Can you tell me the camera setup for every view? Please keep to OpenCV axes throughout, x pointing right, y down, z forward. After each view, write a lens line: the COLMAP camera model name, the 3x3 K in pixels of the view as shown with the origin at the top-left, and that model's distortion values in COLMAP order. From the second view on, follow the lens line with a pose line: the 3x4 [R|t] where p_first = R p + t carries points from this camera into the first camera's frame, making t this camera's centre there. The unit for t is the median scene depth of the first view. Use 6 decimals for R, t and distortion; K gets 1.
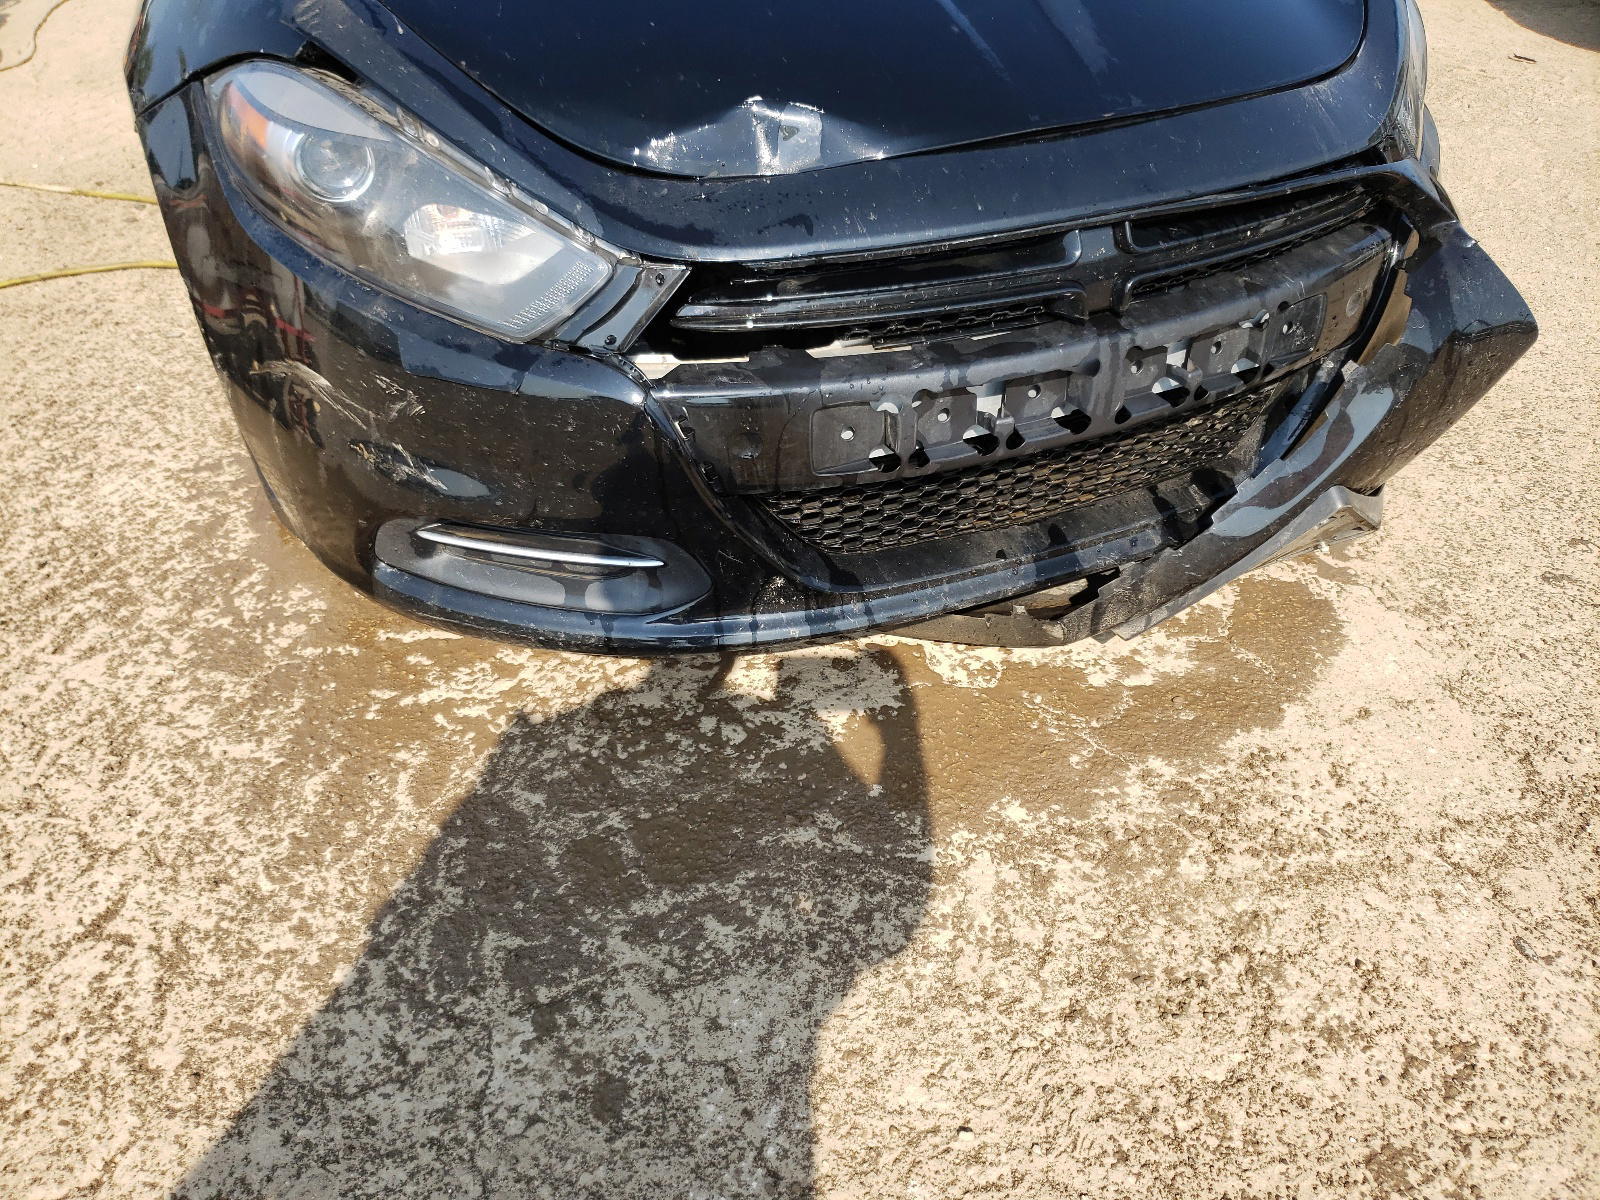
lens RADIAL K [[1221.8, 0, 800.1], [0, 1221.8, 600.2], [0, 0, 1]] dist [-0.010882, 0.004852]
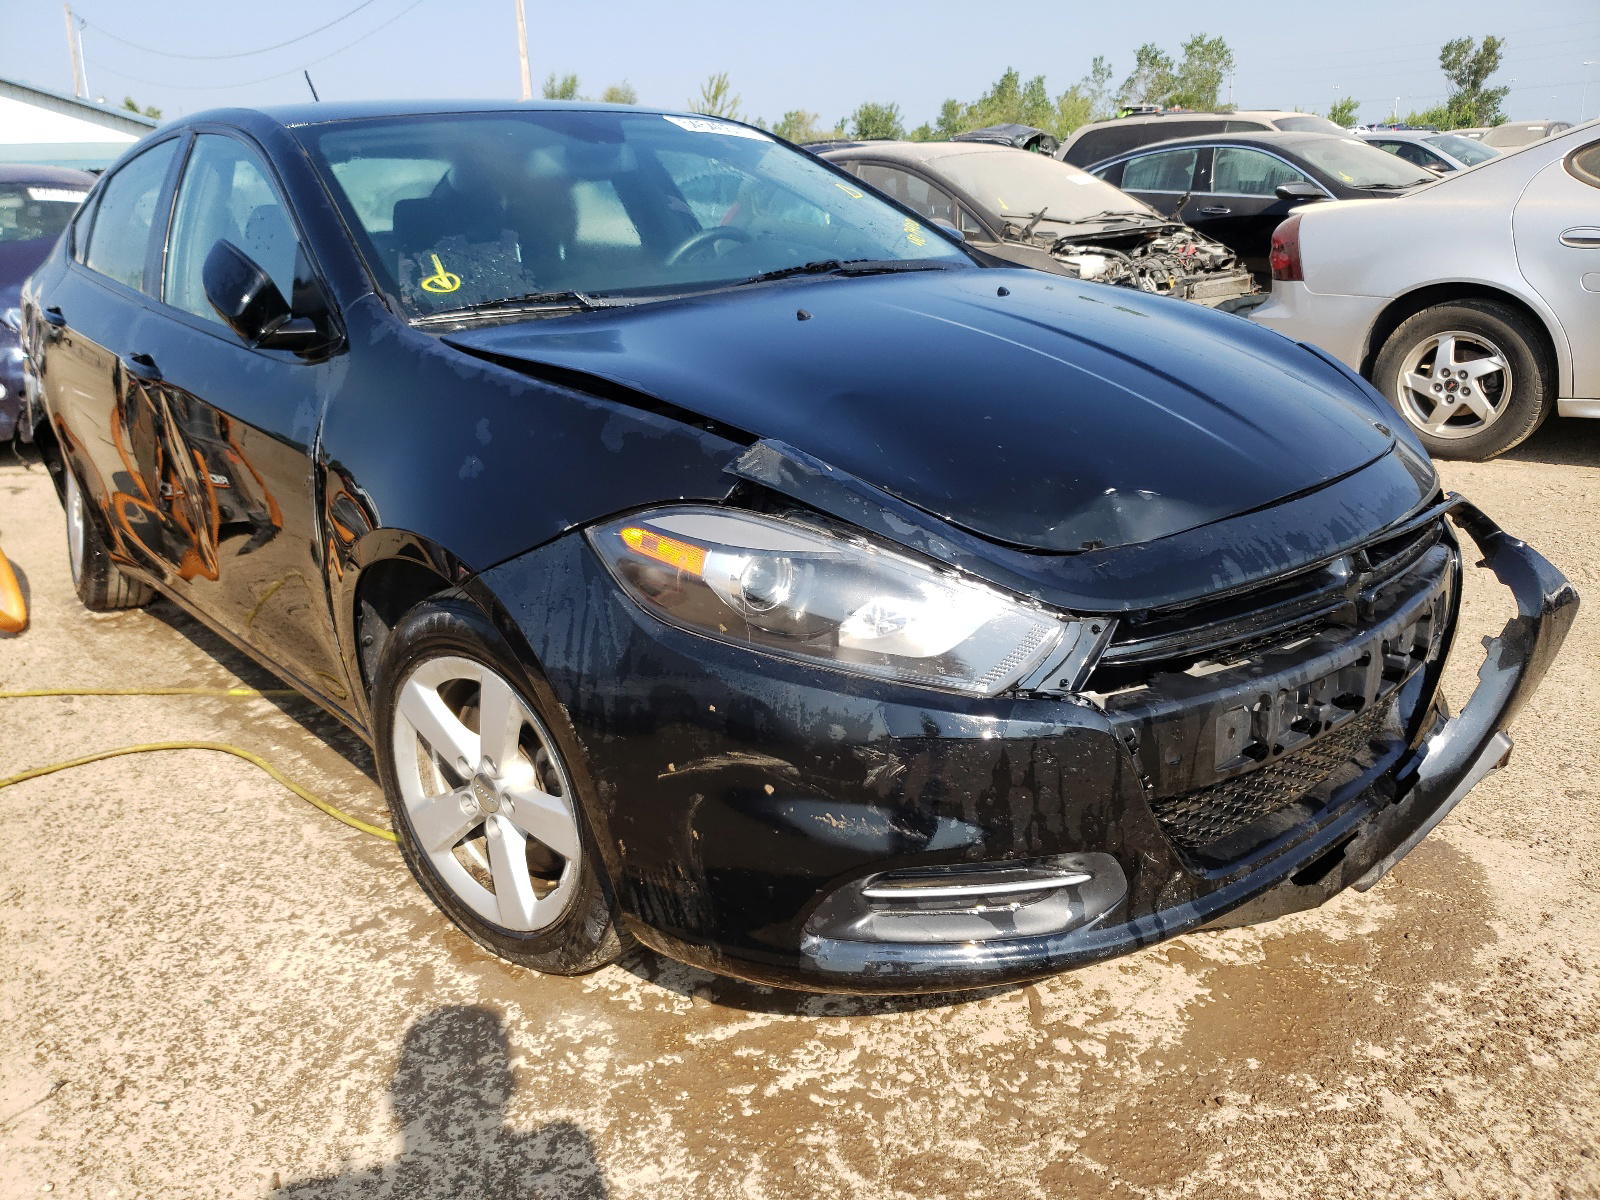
lens RADIAL K [[1221.8, 0, 799.9], [0, 1221.8, 601.4], [0, 0, 1]] dist [-0.010882, 0.004852]
pose [[0.955081, -0.119437, 0.271212, -0.565659], [0.202584, 0.931090, -0.303367, 0.019028], [-0.216289, 0.344683, 0.913462, -0.055052]]
